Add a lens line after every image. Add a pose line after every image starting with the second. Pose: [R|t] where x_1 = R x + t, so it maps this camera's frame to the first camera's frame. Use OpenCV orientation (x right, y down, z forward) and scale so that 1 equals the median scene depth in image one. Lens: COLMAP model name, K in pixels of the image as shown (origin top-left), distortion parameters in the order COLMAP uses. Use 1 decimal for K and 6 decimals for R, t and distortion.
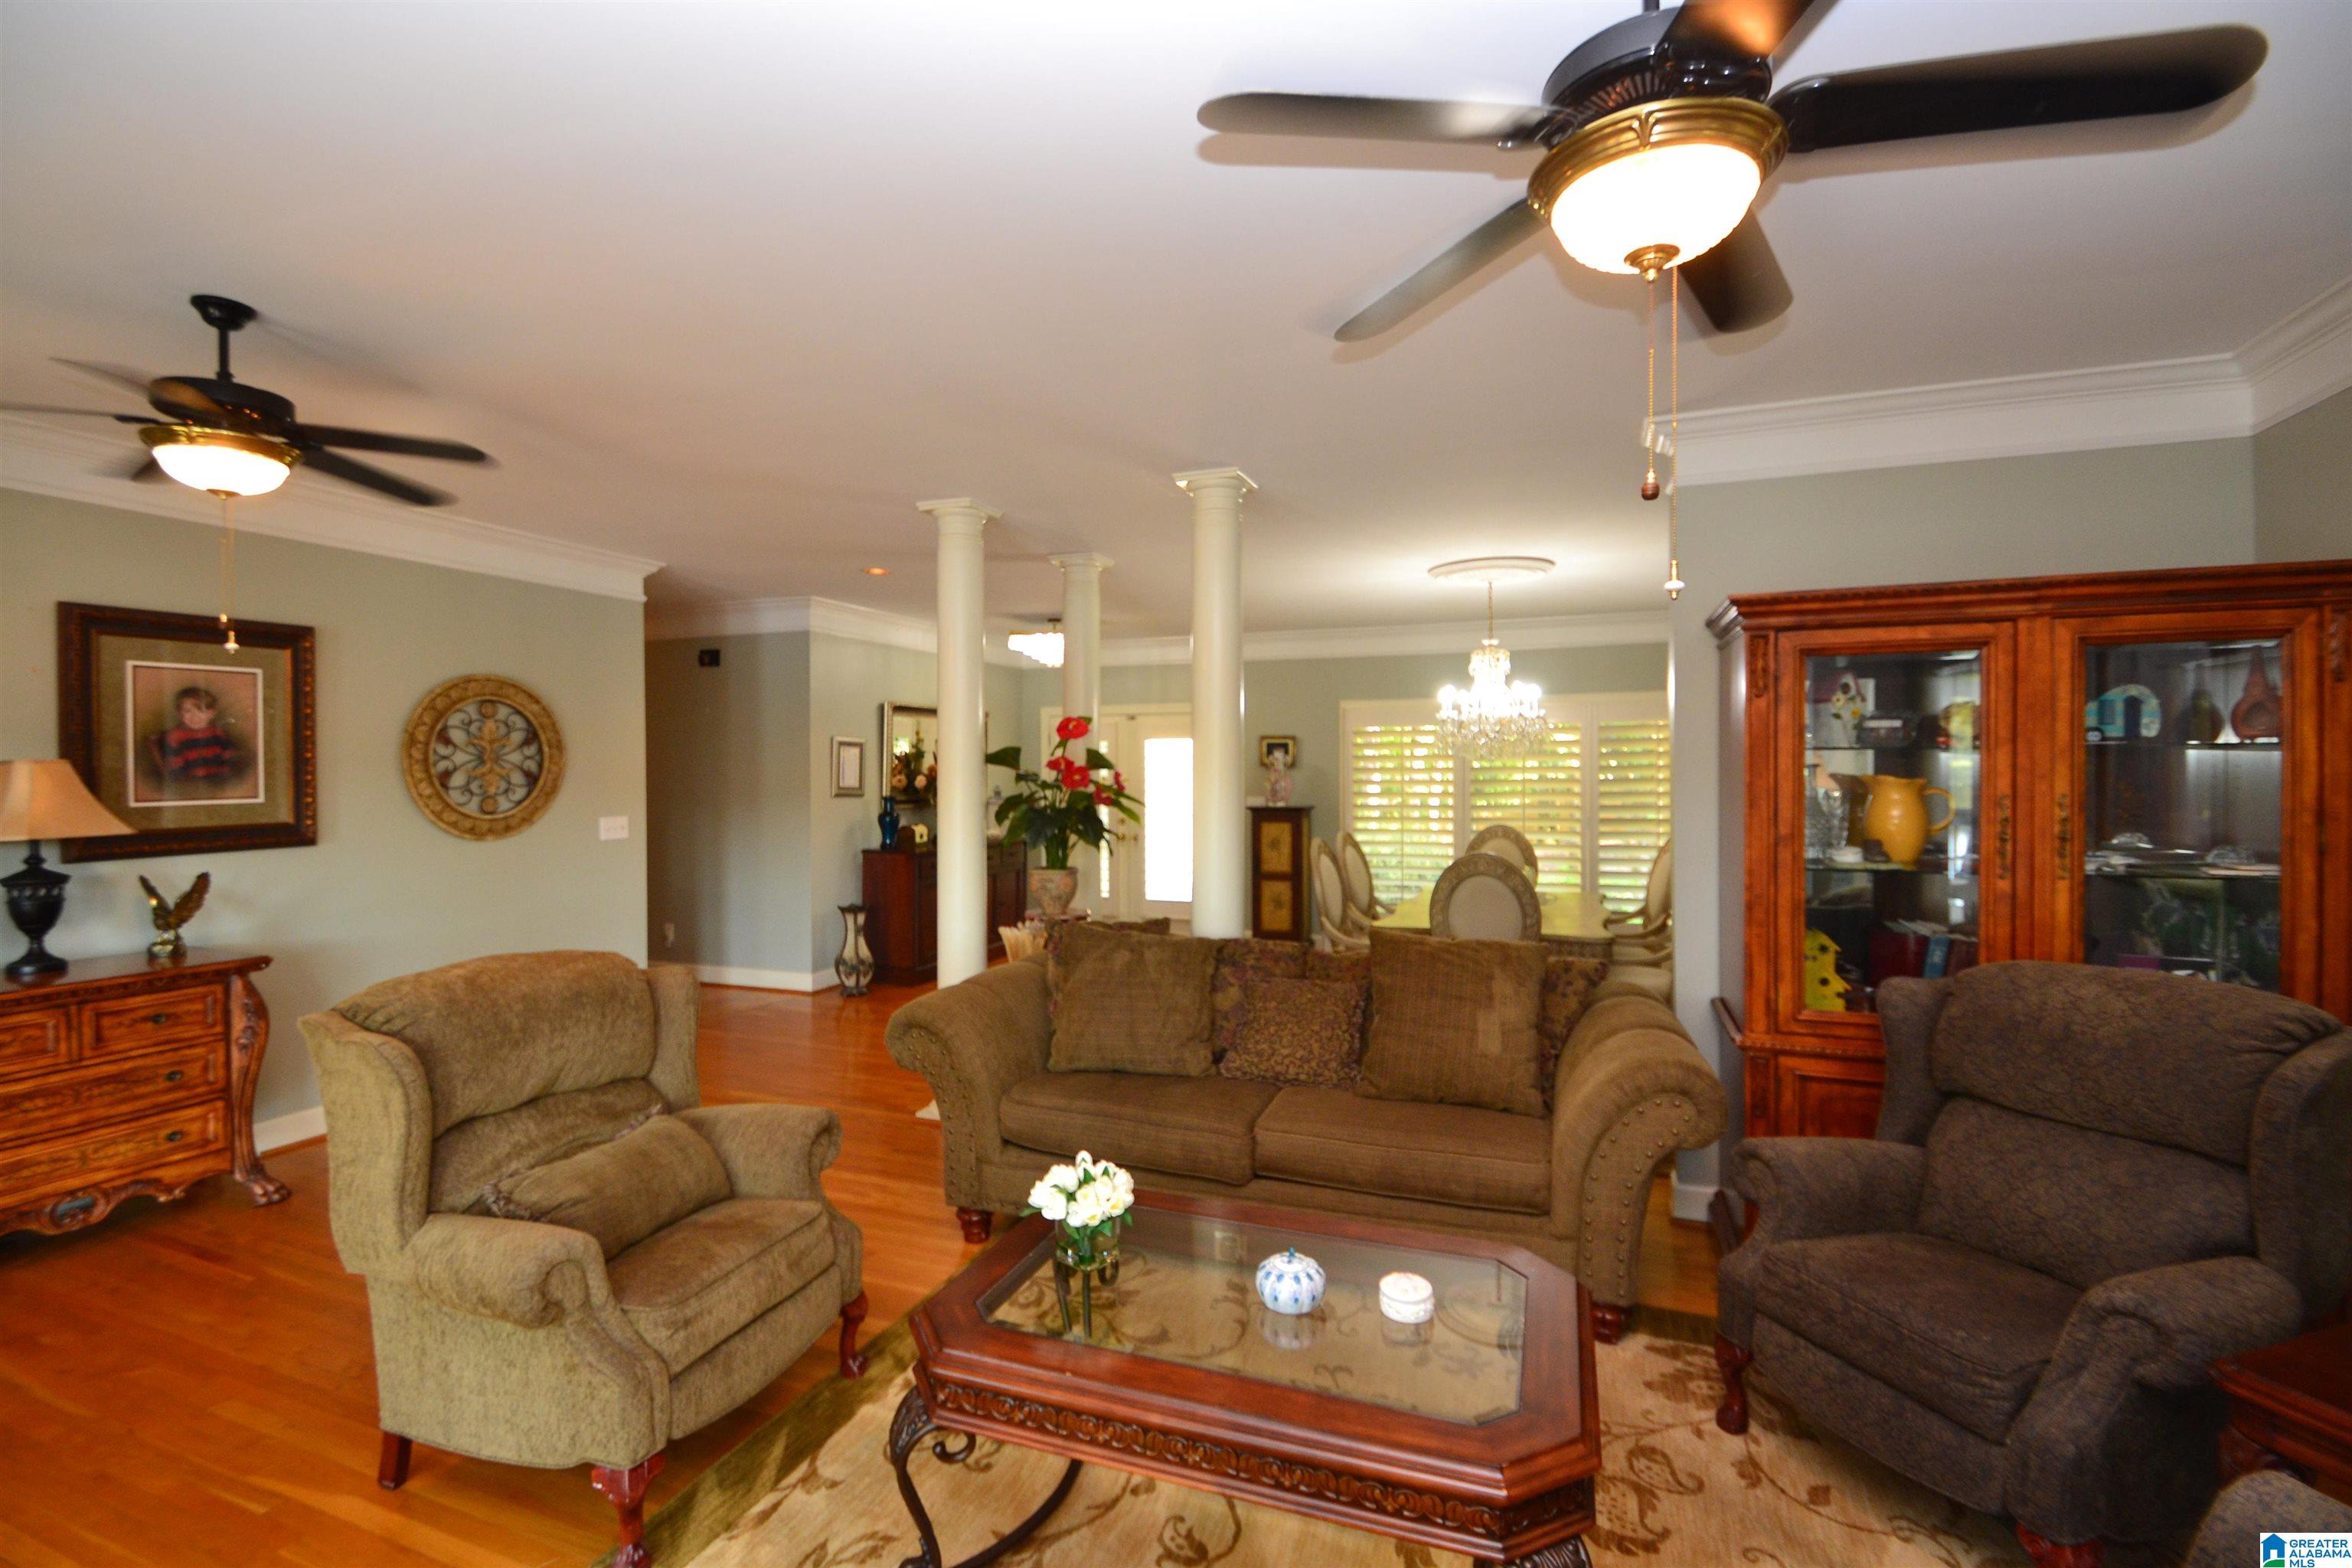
lens RADIAL K [[1038.9, 0, 1169.3], [0, 1038.9, 781.8], [0, 0, 1]] dist [0.016771, -0.019858]
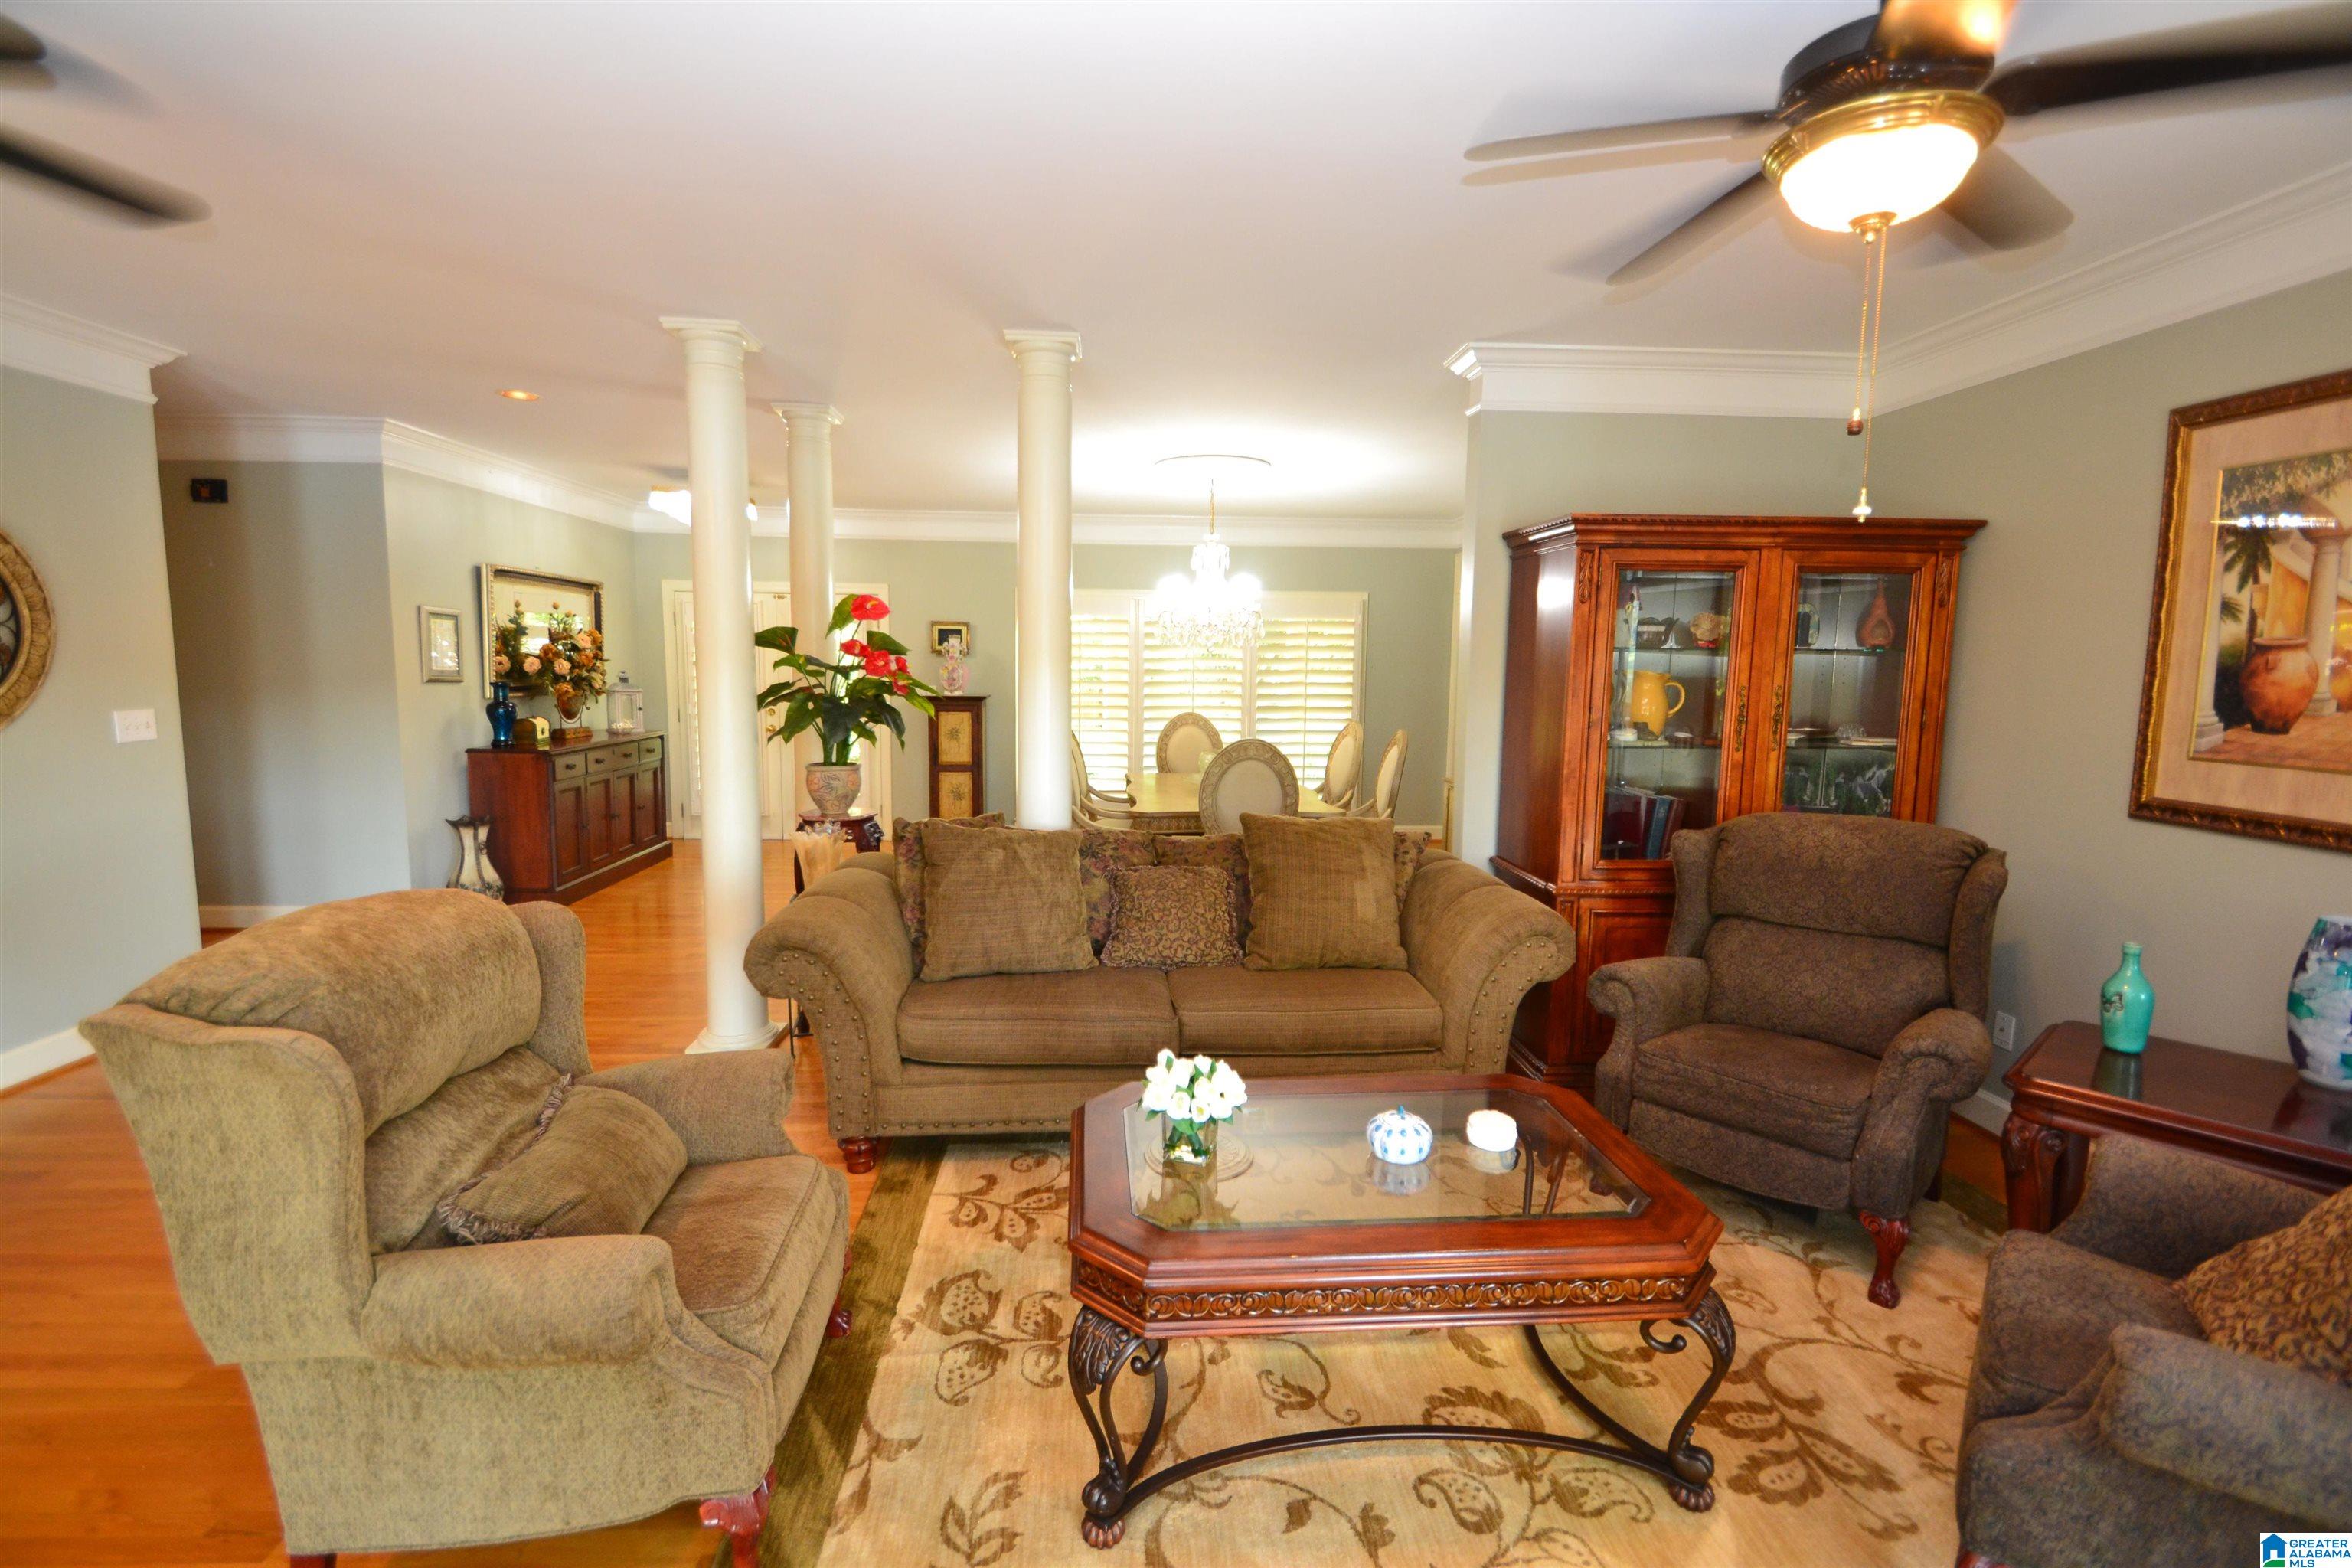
lens RADIAL K [[1041.2, 0, 1167.3], [0, 1041.2, 780.1], [0, 0, 1]] dist [0.023355, -0.022189]
pose [[0.908161, -0.033399, 0.417288, -0.352999], [-0.010535, 0.994673, 0.102538, 0.001928], [-0.418490, -0.097517, 0.902971, 0.101144]]
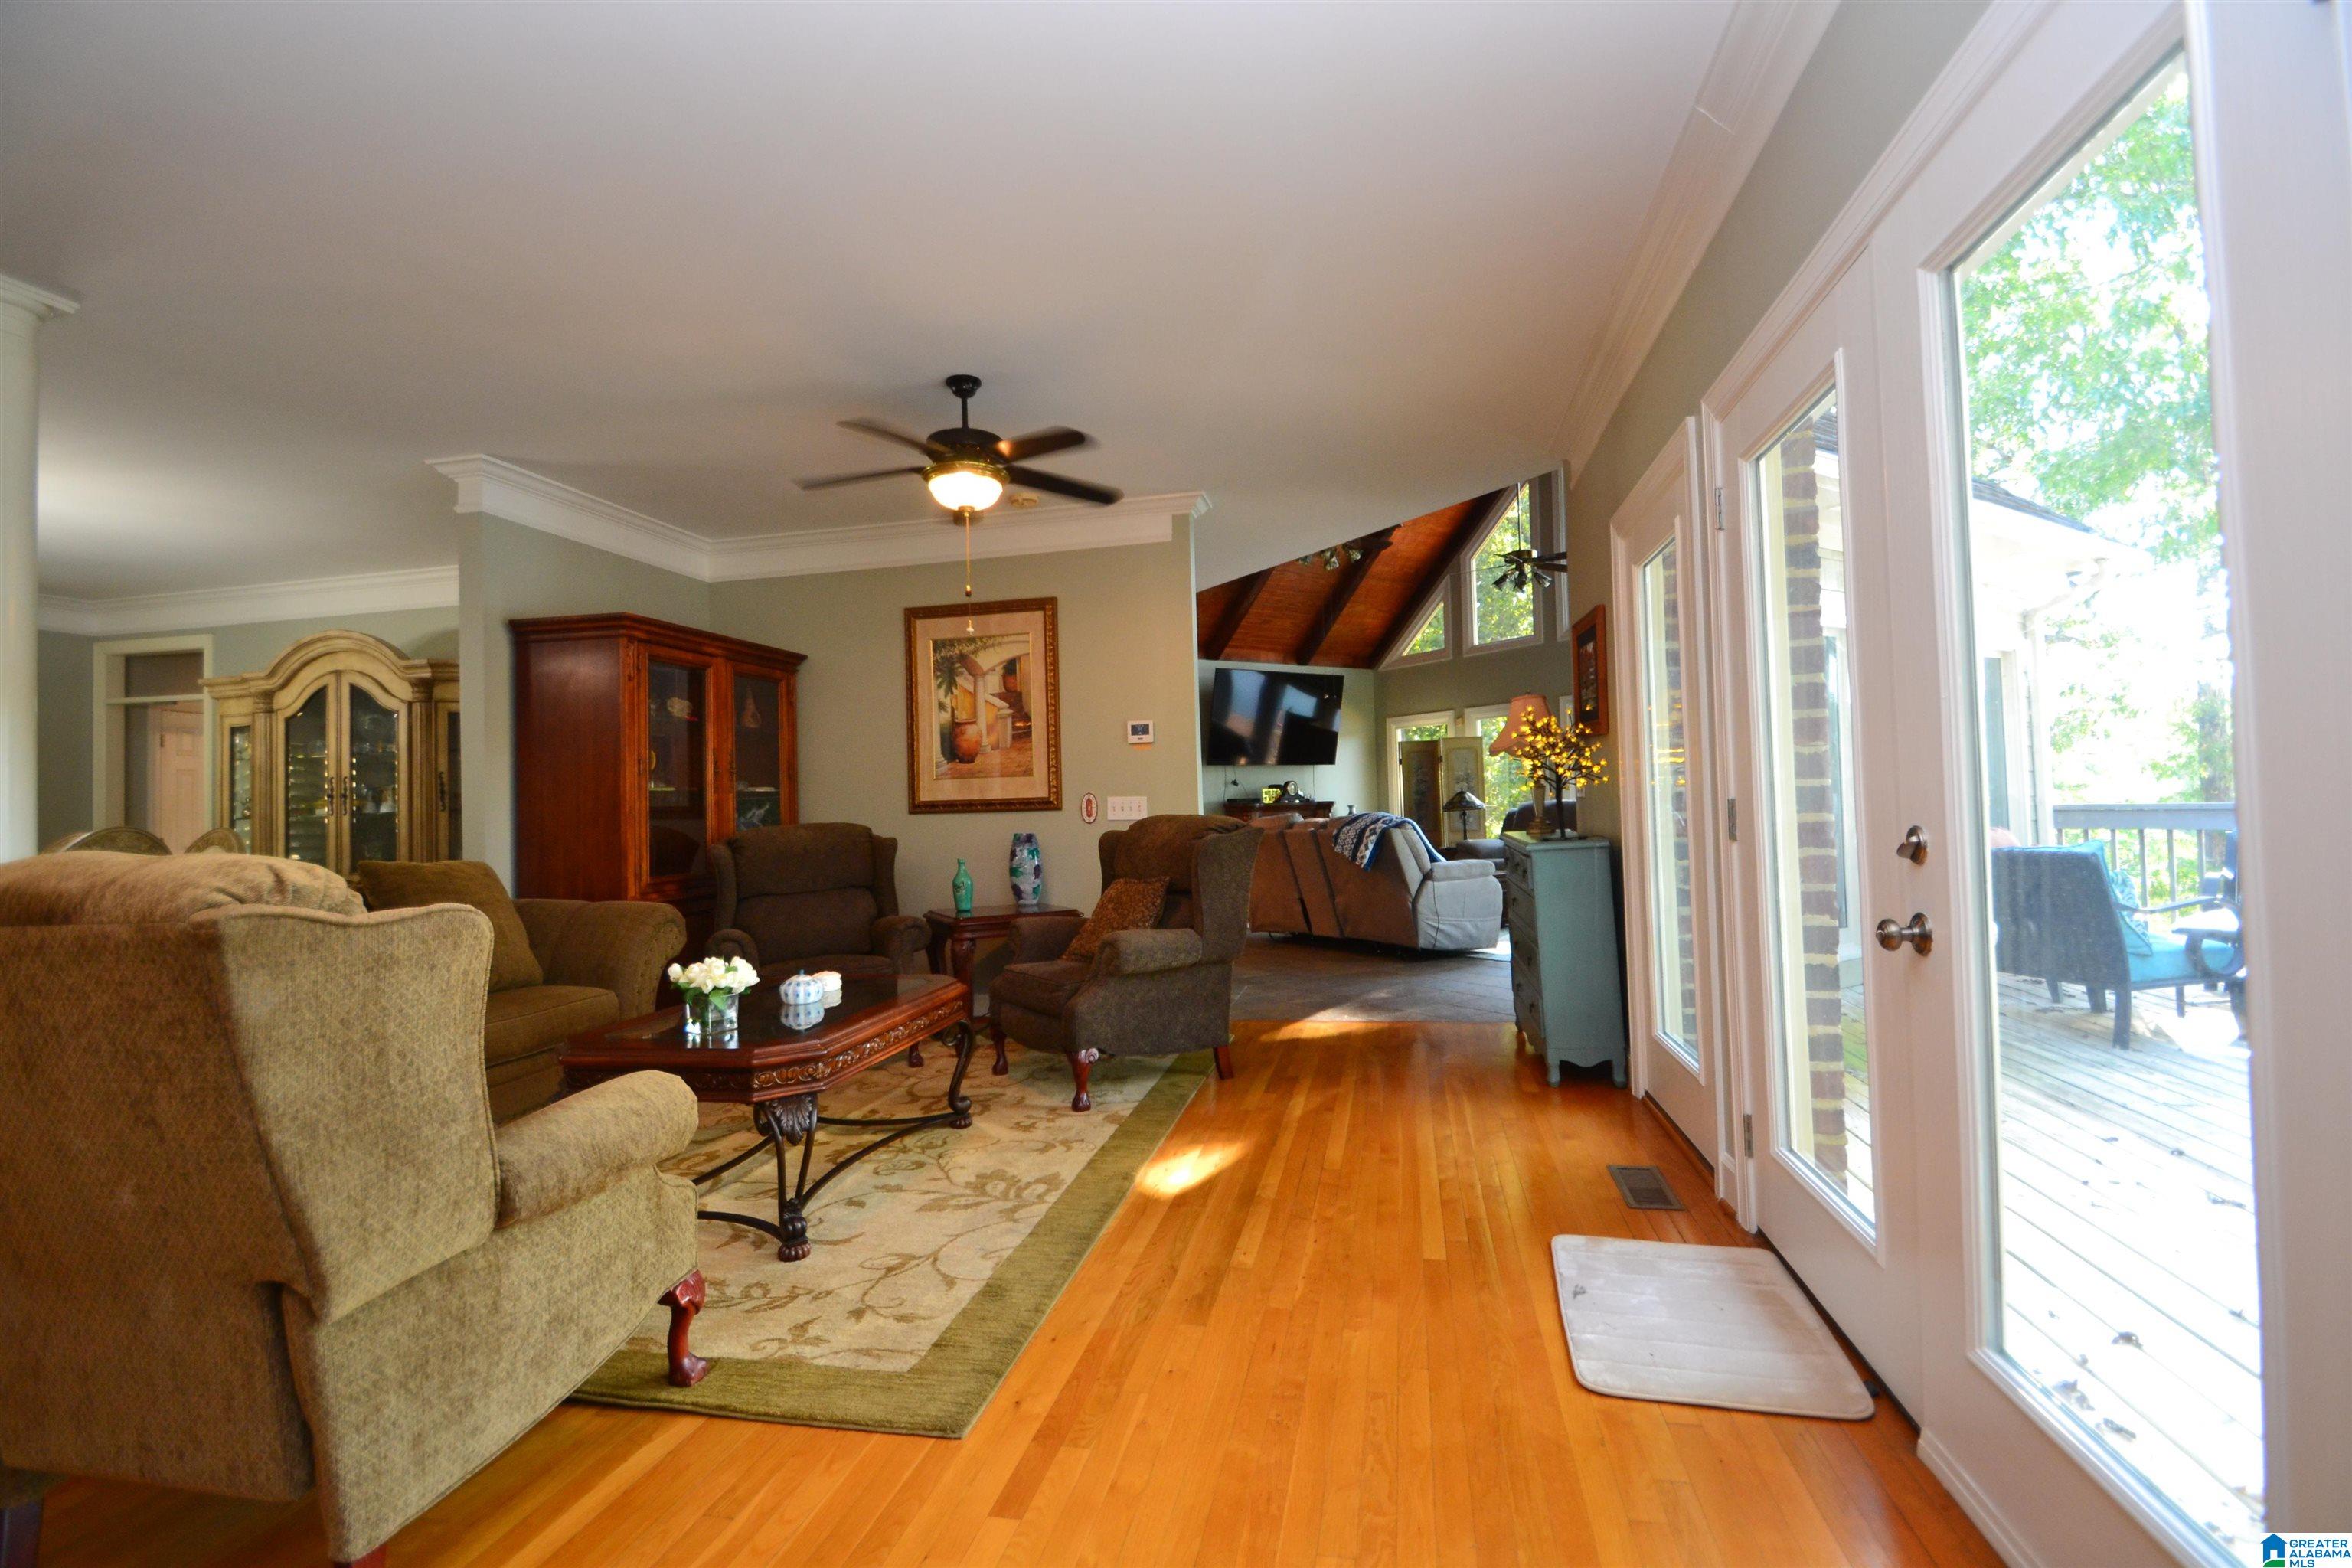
lens RADIAL K [[1047.1, 0, 1153.0], [0, 1047.1, 778.8], [0, 0, 1]] dist [0.019278, -0.022142]
pose [[-0.136838, 0.036443, 0.989923, -1.055849], [0.041819, 0.998645, -0.030983, 0.141500], [-0.989710, 0.037158, -0.138176, 0.429084]]
